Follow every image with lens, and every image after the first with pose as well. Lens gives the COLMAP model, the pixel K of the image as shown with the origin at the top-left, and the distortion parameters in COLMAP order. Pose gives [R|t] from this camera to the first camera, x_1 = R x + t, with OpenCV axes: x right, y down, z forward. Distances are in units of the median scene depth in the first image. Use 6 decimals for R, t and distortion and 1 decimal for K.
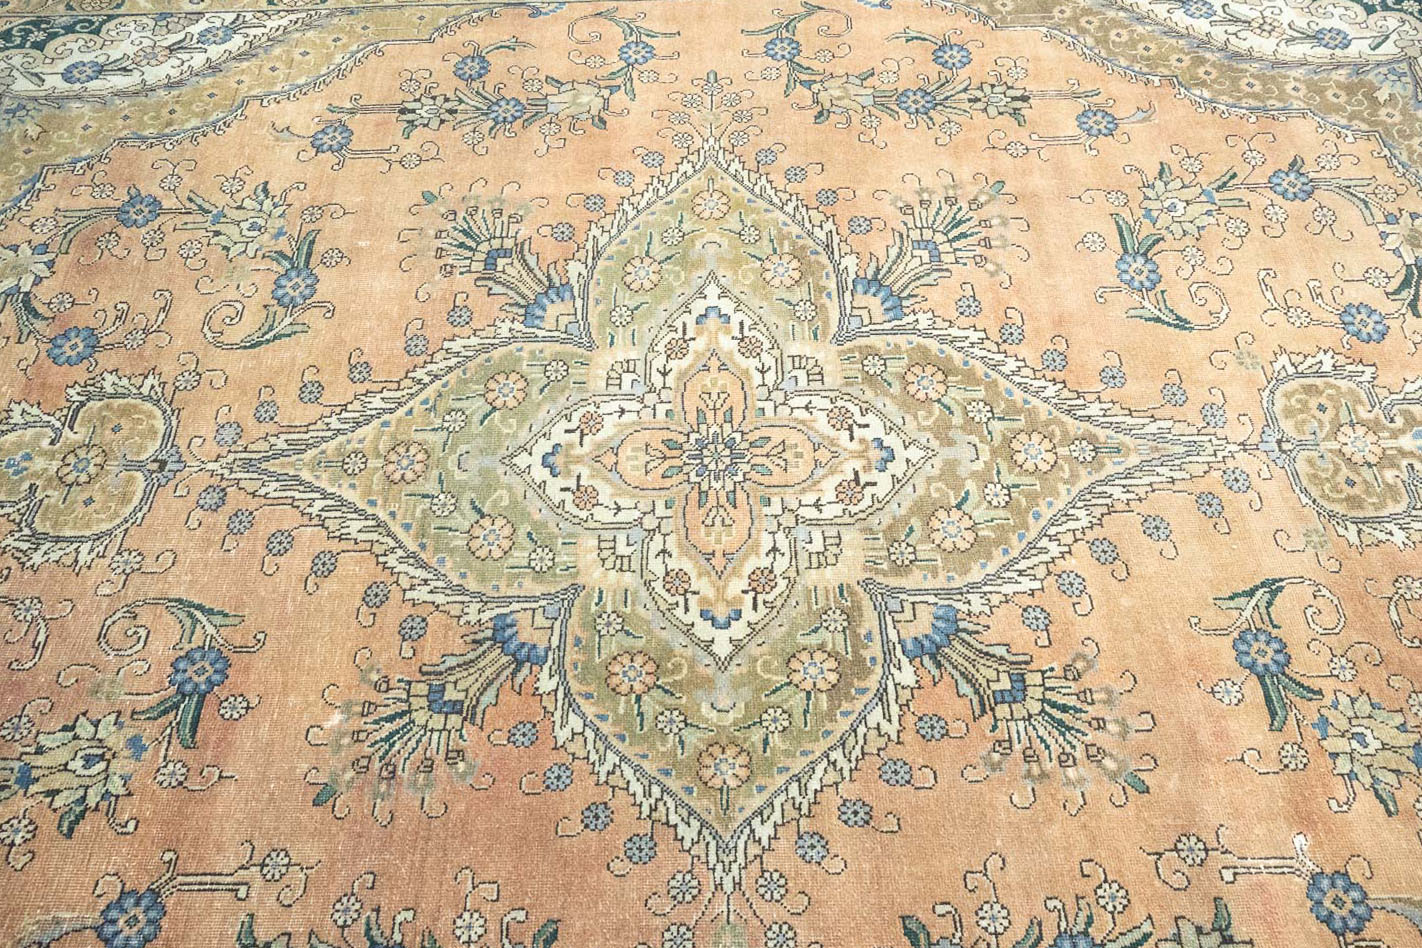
lens RADIAL K [[1243.0, 0, 687.0], [0, 1243.0, 475.0], [0, 0, 1]] dist [0.009145, -0.006585]
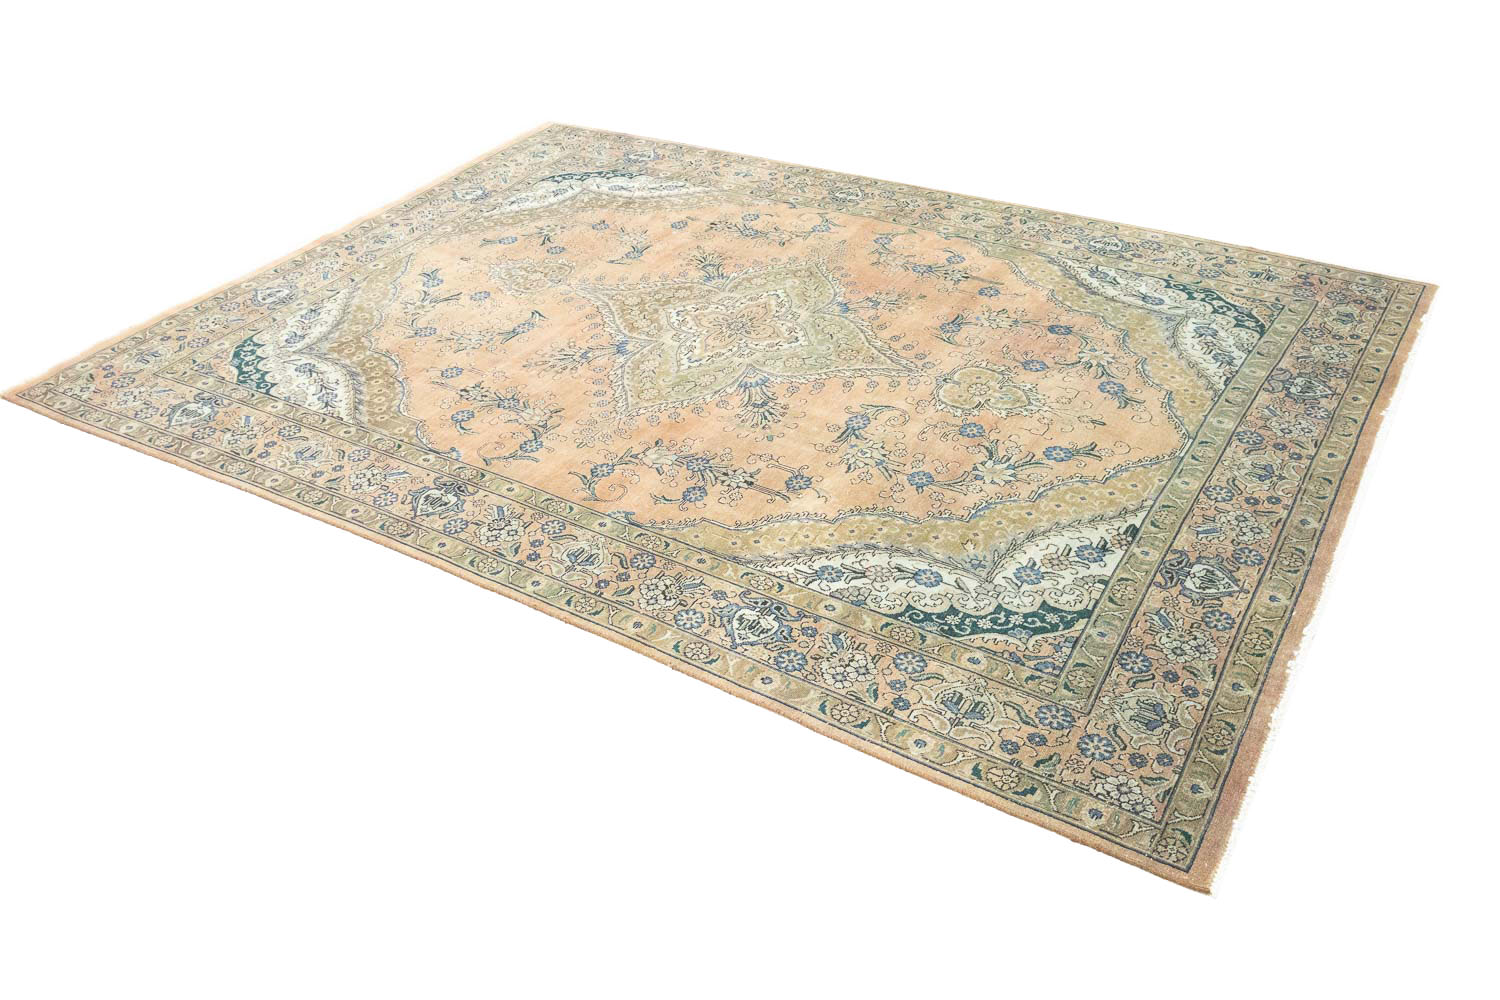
lens RADIAL K [[1270.7, 0, 750.0], [0, 1270.7, 500.0], [0, 0, 1]] dist [0.011961, -0.003702]
pose [[-0.845263, -0.253887, 0.470182, -1.234150], [0.468099, 0.072549, 0.880693, -2.133079], [-0.257708, 0.964509, 0.057521, 1.148312]]
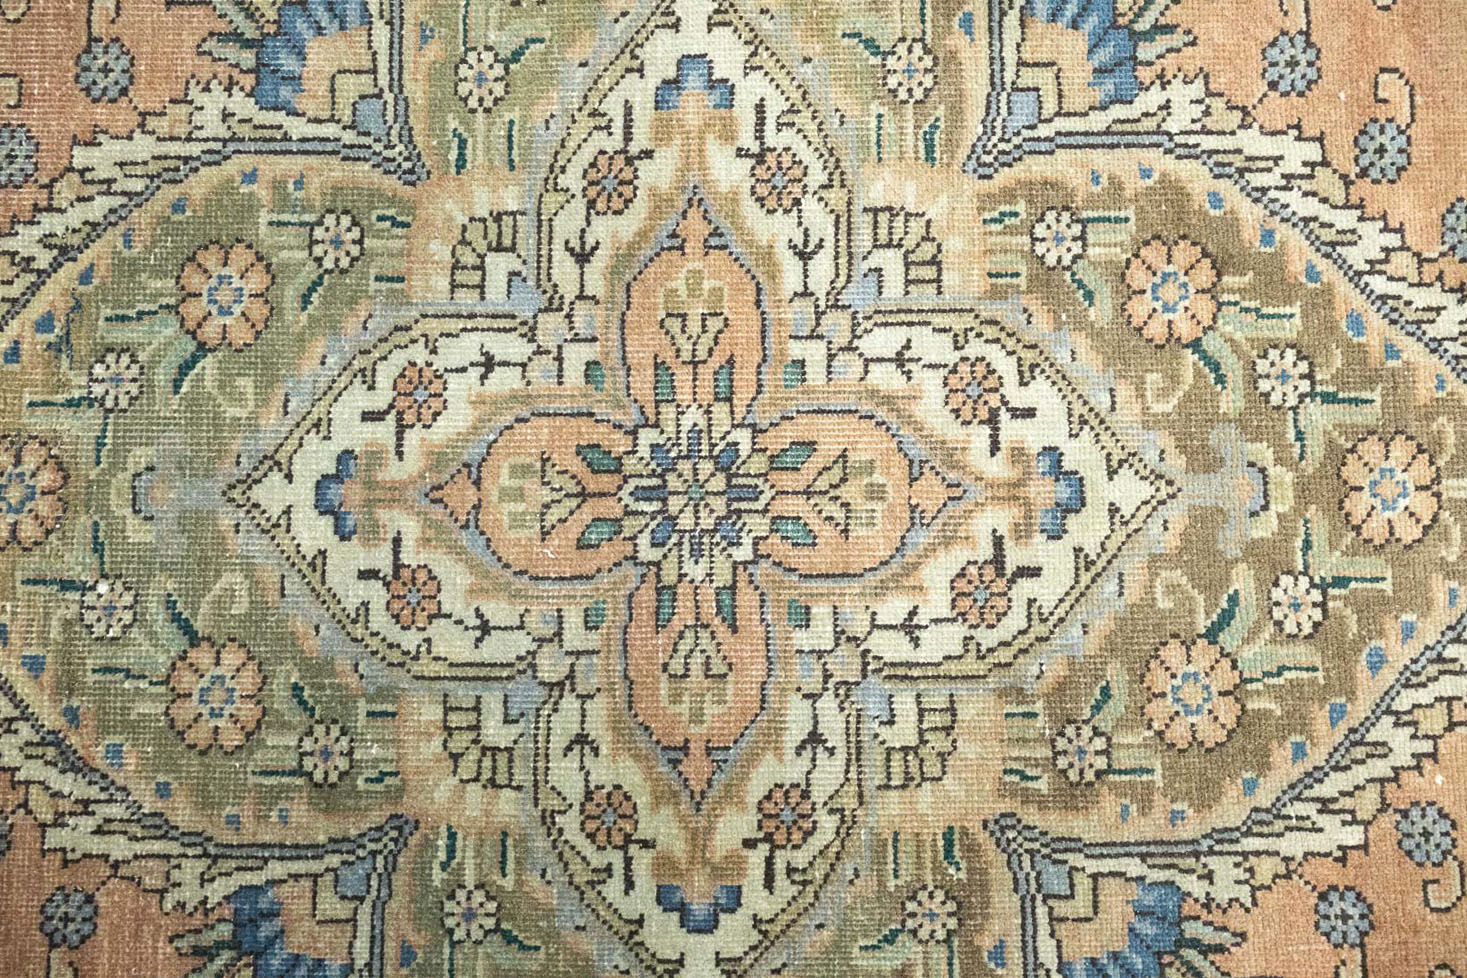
lens RADIAL K [[1223.3, 0, 733.5], [0, 1223.3, 489.0], [0, 0, 1]] dist [0.014790, -0.005155]
pose [[0.999872, 0.000496, 0.015980, 0.029398], [-0.008842, 0.849896, 0.526877, -0.246345], [-0.013320, -0.526951, 0.849791, 0.600559]]
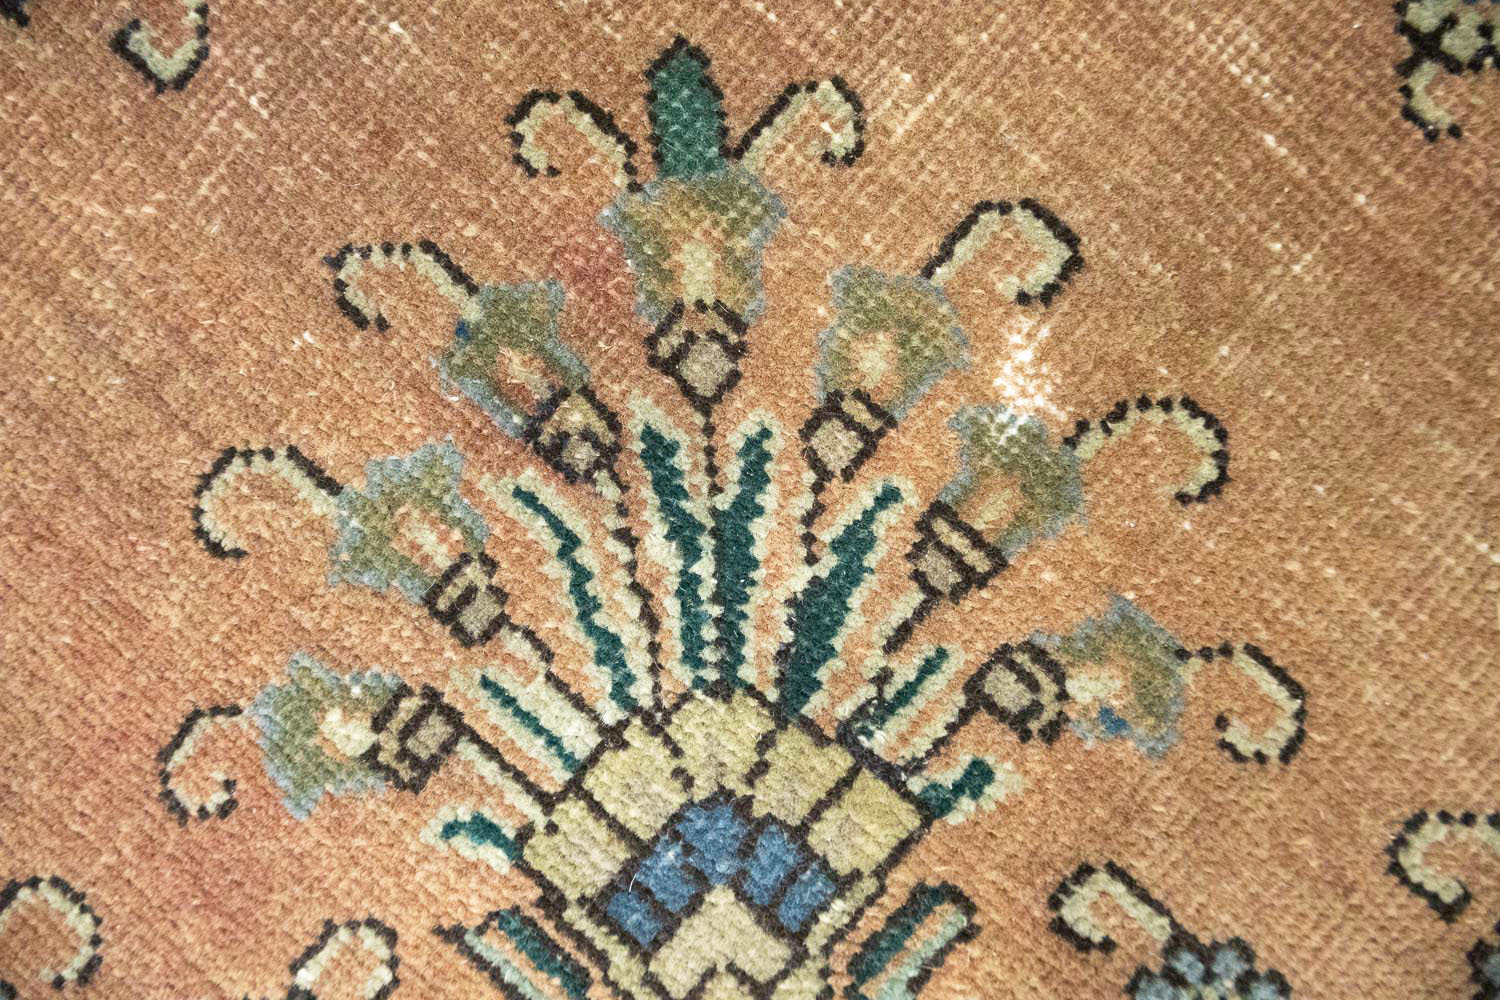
lens RADIAL K [[1250.8, 0, 750.0], [0, 1250.8, 500.0], [0, 0, 1]] dist [0.014790, -0.005155]
pose [[-0.657904, 0.748599, 0.082231, -0.219932], [-0.561393, -0.560279, 0.609037, 0.082895], [0.501997, 0.354524, 0.788868, 0.714757]]
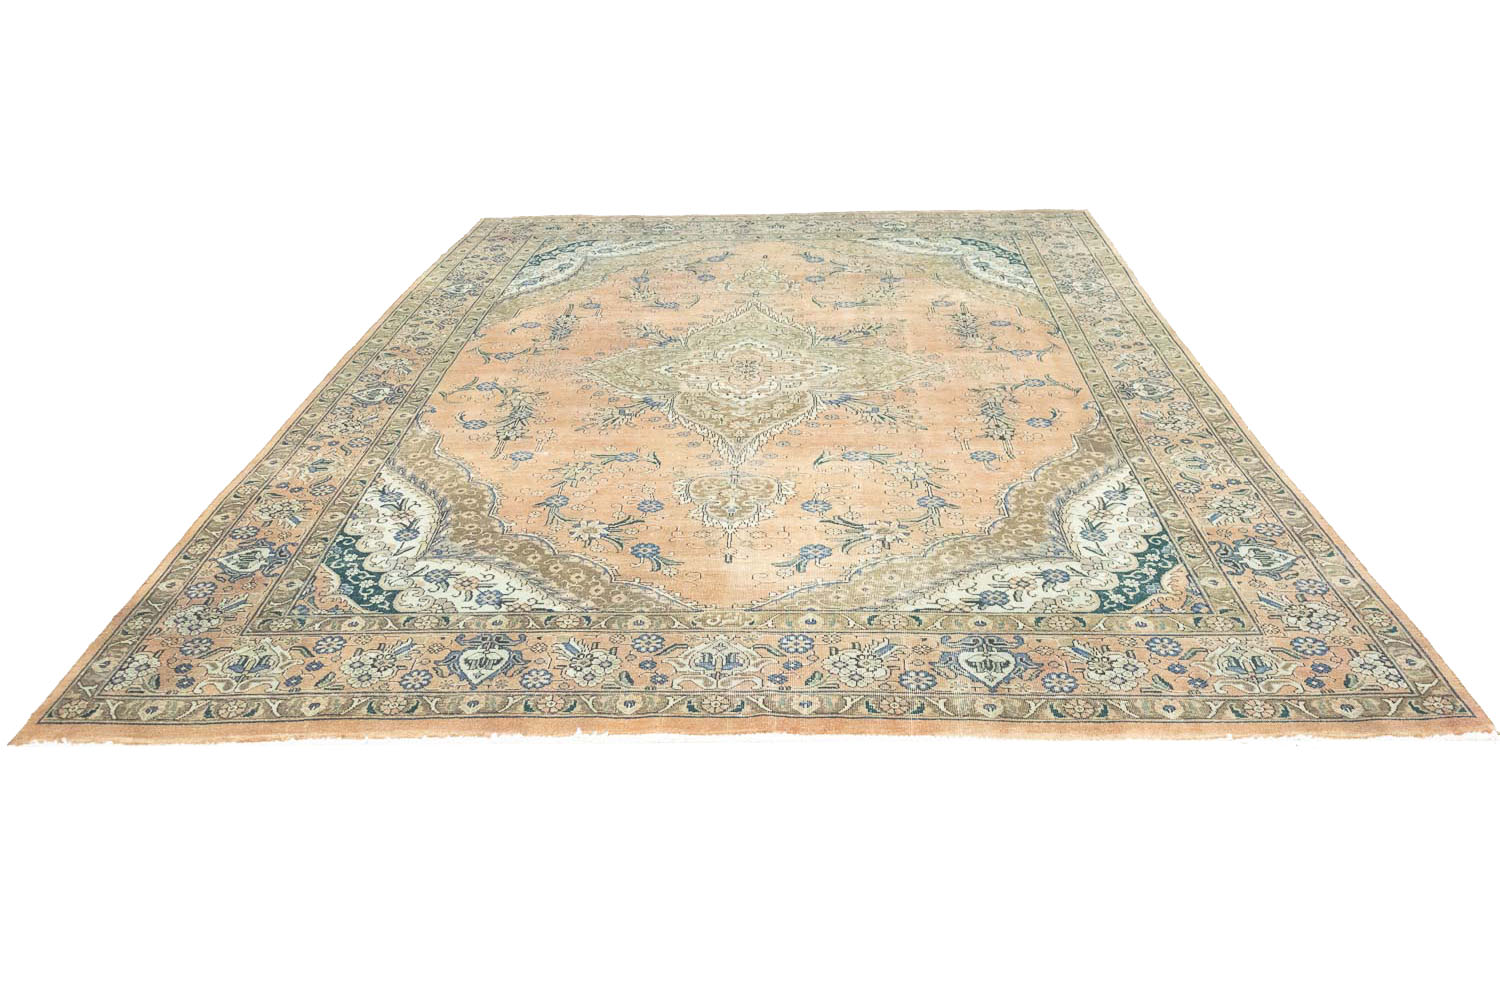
lens RADIAL K [[1225.9, 0, 750.0], [0, 1225.9, 500.0], [0, 0, 1]] dist [0.020382, -0.000060]
pose [[-0.042997, 0.493096, -0.868912, 2.142926], [-0.792939, 0.512244, 0.329930, -0.653070], [0.607782, 0.703180, 0.368970, 0.300078]]
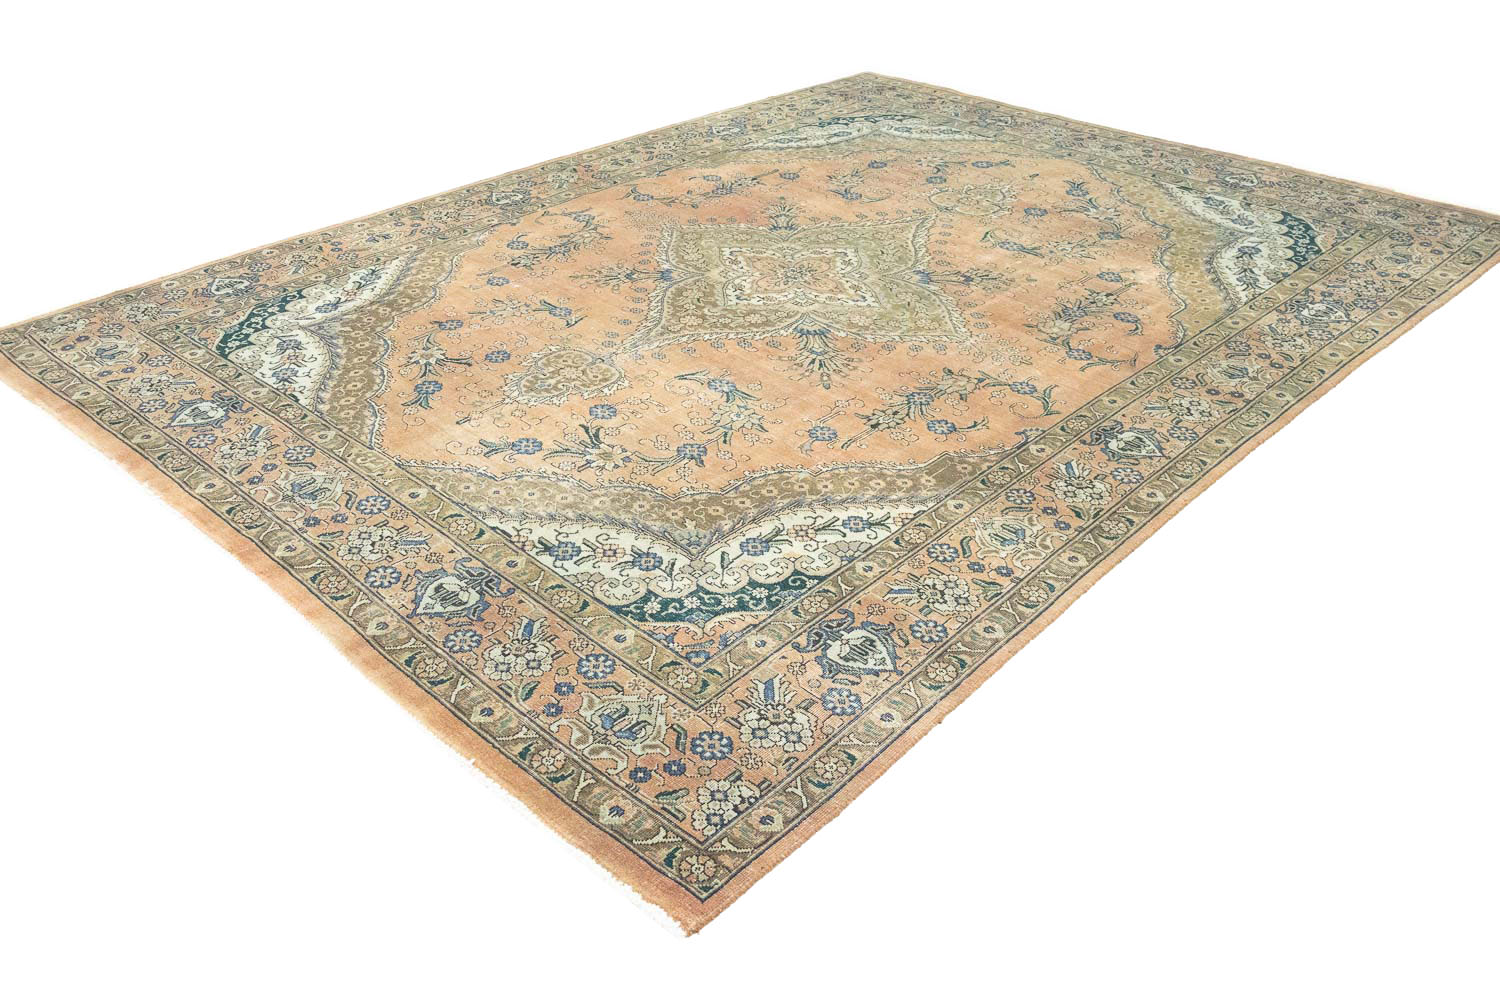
lens RADIAL K [[1250.8, 0, 750.0], [0, 1250.8, 500.0], [0, 0, 1]] dist [0.014790, -0.005155]
pose [[-0.698003, 0.421119, -0.579181, 1.500189], [-0.563636, 0.175807, 0.807097, -1.656606], [0.441708, 0.889804, 0.114644, 1.037556]]
